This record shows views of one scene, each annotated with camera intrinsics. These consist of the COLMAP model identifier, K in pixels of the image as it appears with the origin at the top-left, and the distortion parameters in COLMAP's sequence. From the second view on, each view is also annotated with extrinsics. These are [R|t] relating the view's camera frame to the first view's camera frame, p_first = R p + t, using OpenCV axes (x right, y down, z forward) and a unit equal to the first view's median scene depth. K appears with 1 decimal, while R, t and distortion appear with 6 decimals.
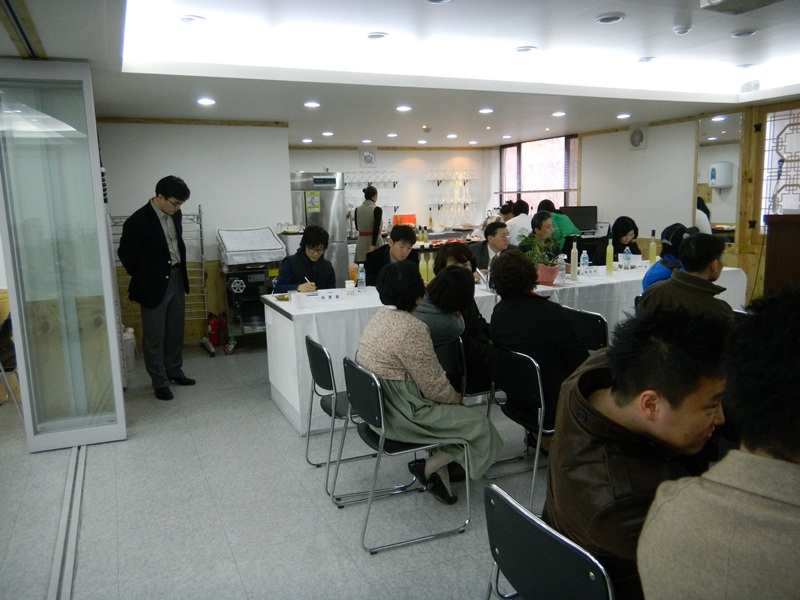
lens RADIAL K [[637.5, 0, 407.8], [0, 637.5, 300.6], [0, 0, 1]] dist [-0.007018, 0.002781]
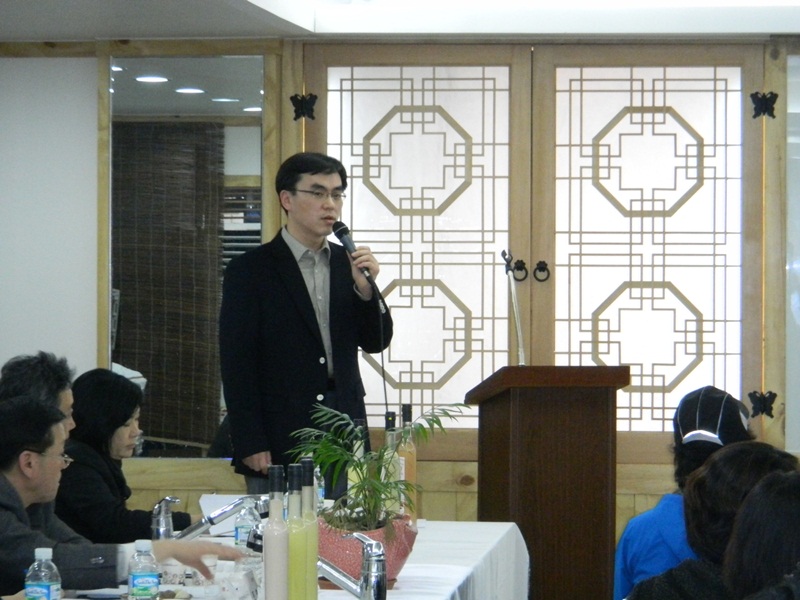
lens RADIAL K [[3058.7, 0, 397.1], [0, 3058.7, 295.0], [0, 0, 1]] dist [-0.064644, 0.000000]
pose [[0.520693, 0.022980, 0.853435, -0.631041], [0.114246, 0.988771, -0.096328, -0.013663], [-0.846065, 0.147658, 0.512221, 0.131816]]
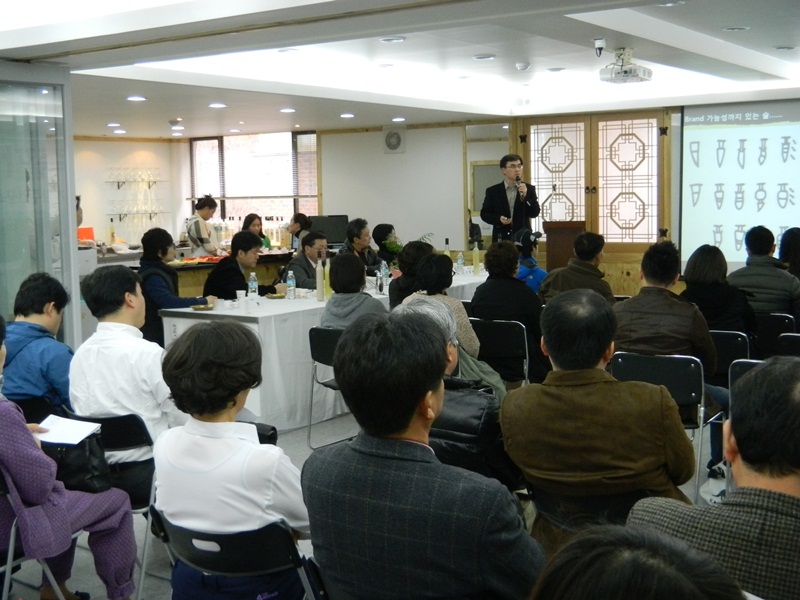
lens RADIAL K [[1075.2, 0, 403.4], [0, 1075.2, 301.5], [0, 0, 1]] dist [-0.009550, 0.000000]
pose [[0.856081, -0.042751, 0.515071, -0.428038], [0.078875, 0.995706, -0.048453, 0.049174], [-0.510788, 0.082106, 0.855777, -0.302712]]
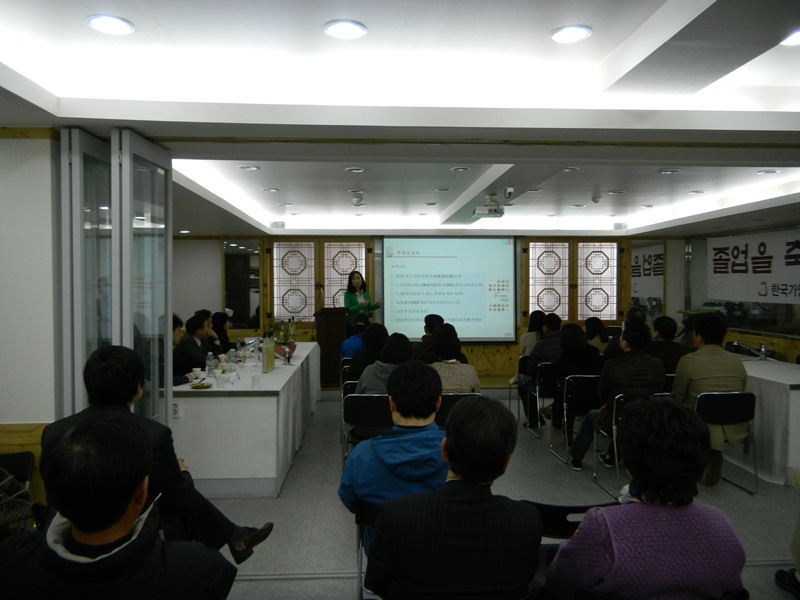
lens RADIAL K [[637.5, 0, 402.0], [0, 637.5, 298.2], [0, 0, 1]] dist [-0.007018, 0.002781]
pose [[0.361118, 0.008682, 0.932480, -0.592833], [0.139749, 0.988160, -0.063320, -0.019522], [-0.921989, 0.153179, 0.355629, 0.160985]]
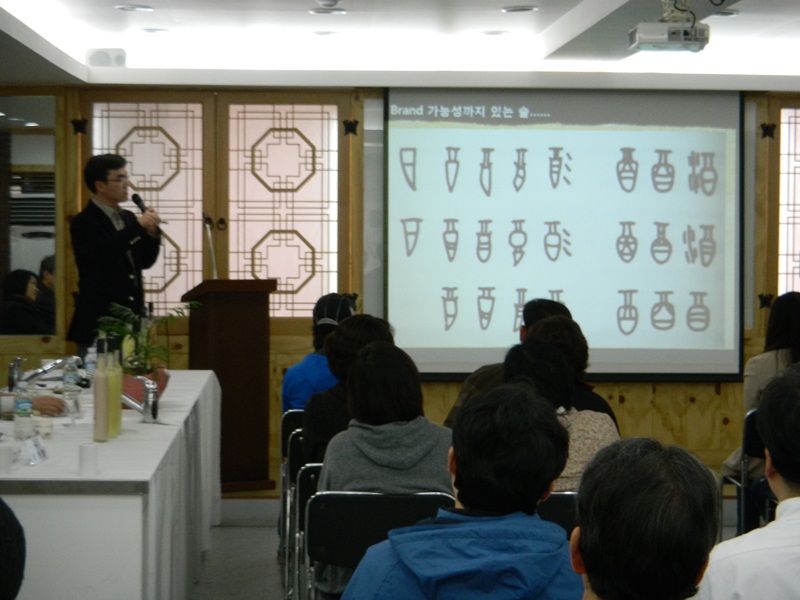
lens RADIAL K [[1865.3, 0, 404.5], [0, 1865.3, 295.9], [0, 0, 1]] dist [-0.023448, 0.000000]
pose [[0.368876, -0.008750, 0.929437, -0.700756], [0.130687, 0.990510, -0.042543, -0.014882], [-0.920245, 0.137158, 0.366519, 0.131878]]
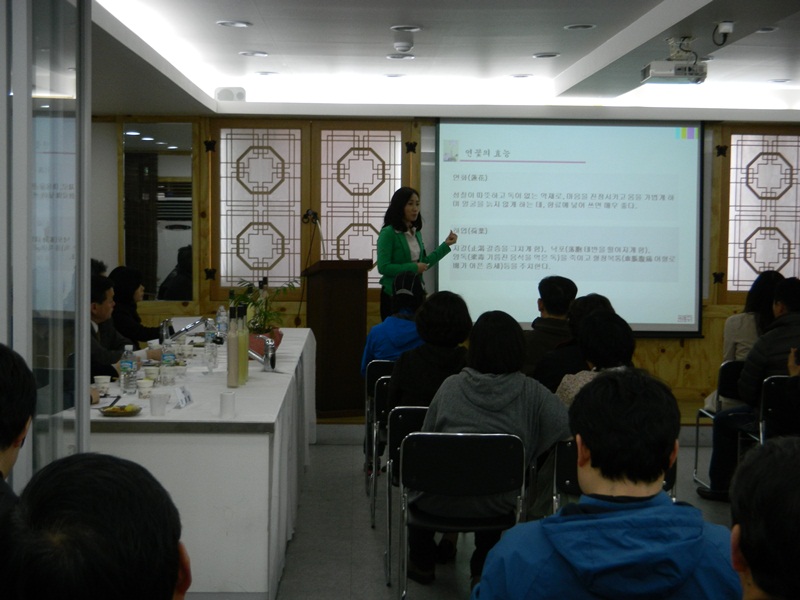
lens RADIAL K [[1268.1, 0, 403.5], [0, 1268.1, 300.9], [0, 0, 1]] dist [-0.010926, 0.000000]
pose [[0.382463, -0.028913, 0.923518, -0.608462], [0.125713, 0.991844, -0.021010, -0.024802], [-0.915379, 0.124134, 0.382978, 0.197288]]
